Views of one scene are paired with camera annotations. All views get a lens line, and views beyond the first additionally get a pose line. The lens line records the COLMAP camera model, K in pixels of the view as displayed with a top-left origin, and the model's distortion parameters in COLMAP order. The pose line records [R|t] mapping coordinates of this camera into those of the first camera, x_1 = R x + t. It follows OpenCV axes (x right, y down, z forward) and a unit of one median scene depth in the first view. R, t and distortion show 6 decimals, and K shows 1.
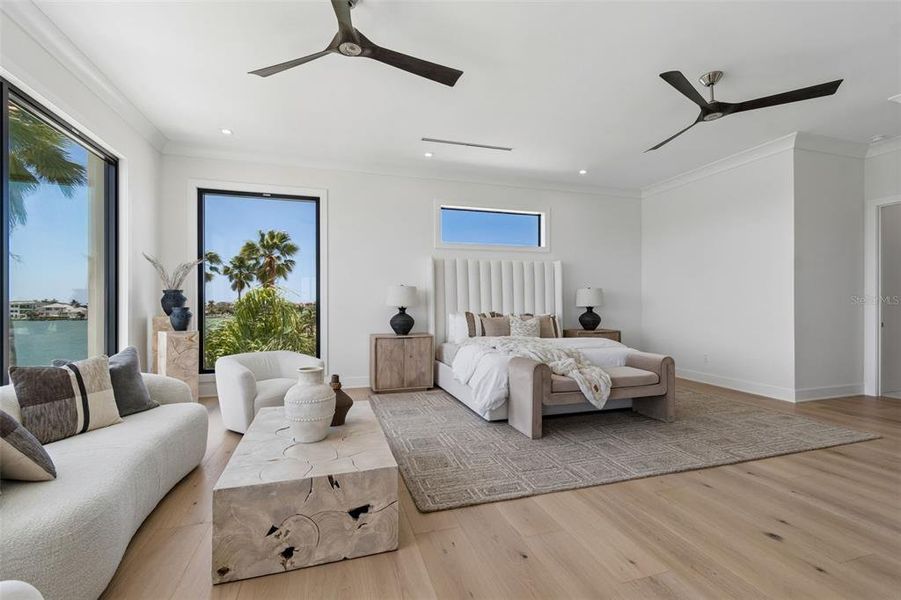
lens RADIAL K [[395.5, 0, 451.1], [0, 395.5, 306.8], [0, 0, 1]] dist [-0.003976, -0.000251]
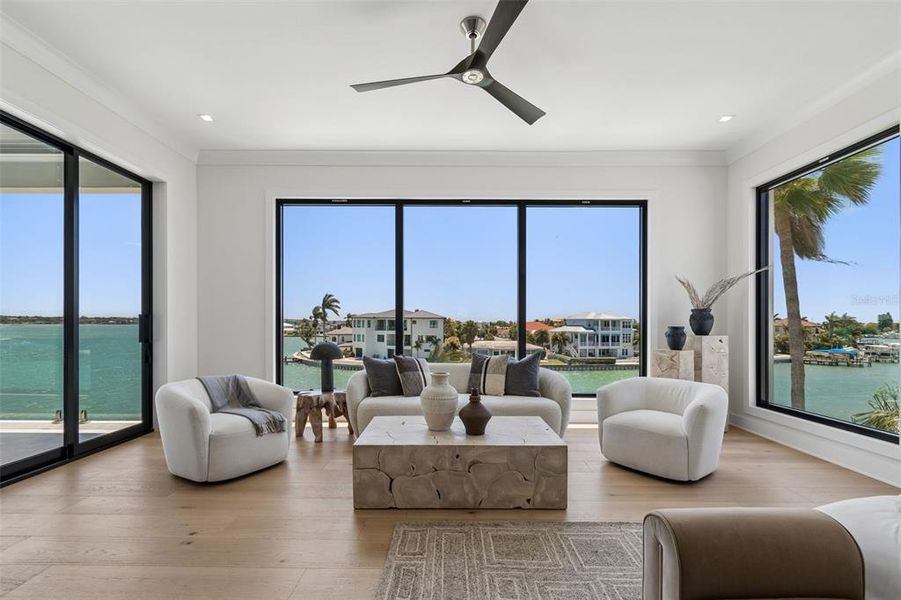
lens RADIAL K [[411.0, 0, 446.2], [0, 411.0, 321.8], [0, 0, 1]] dist [0.009410, -0.005112]
pose [[-0.311013, -0.001382, -0.950405, 0.454359], [-0.010667, 0.999941, 0.002037, -0.005440], [0.950346, 0.010771, -0.311009, 0.723189]]
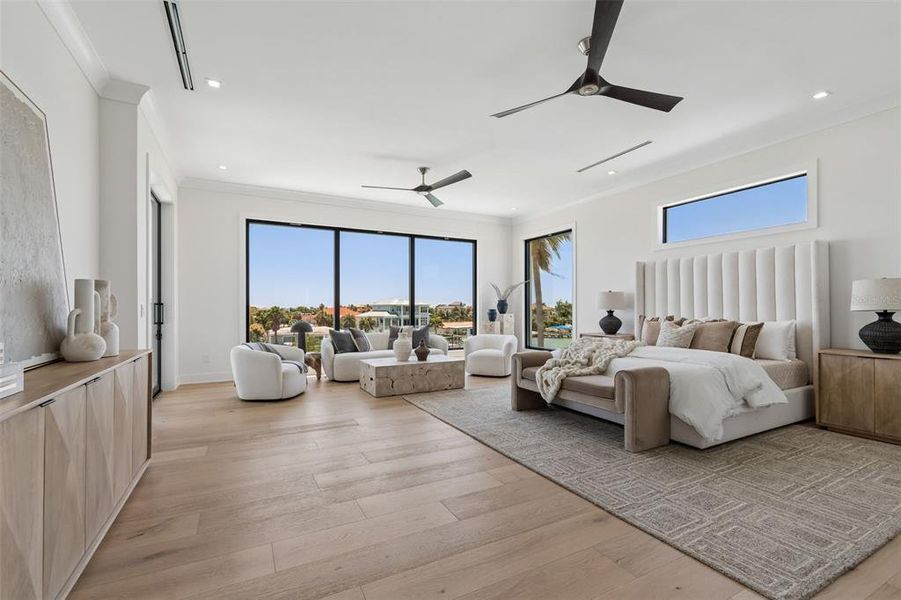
lens RADIAL K [[406.7, 0, 455.1], [0, 406.7, 308.2], [0, 0, 1]] dist [-0.010473, -0.000114]
pose [[0.181918, 0.000957, -0.983313, 1.156663], [-0.005612, 0.999984, -0.000065, -0.001957], [0.983298, 0.005530, 0.181920, 0.431137]]
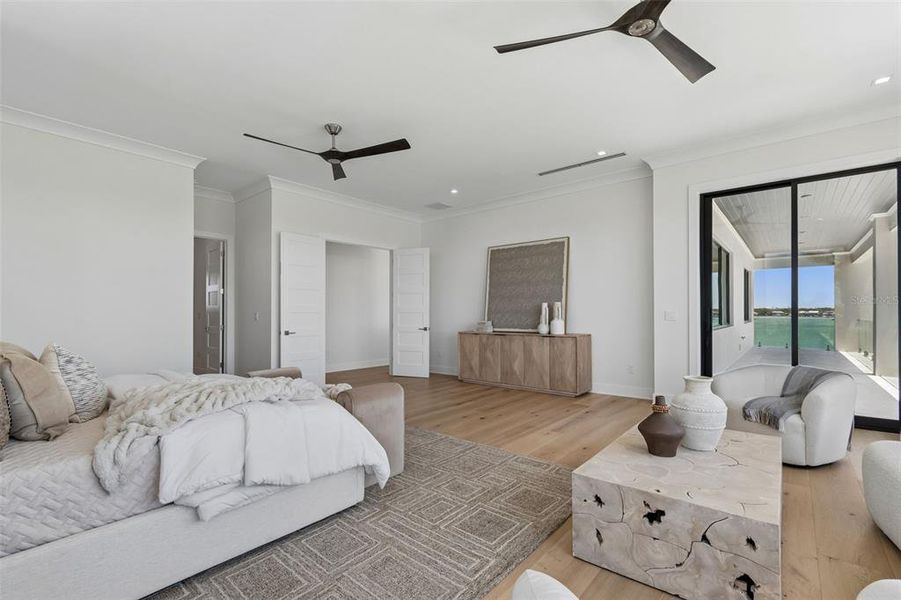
lens RADIAL K [[395.5, 0, 452.2], [0, 395.5, 307.2], [0, 0, 1]] dist [-0.003976, -0.000251]
pose [[-0.532889, 0.016014, 0.846034, -0.442902], [0.009312, 0.999871, -0.013061, -0.008791], [-0.846134, 0.000919, -0.532970, 1.038839]]
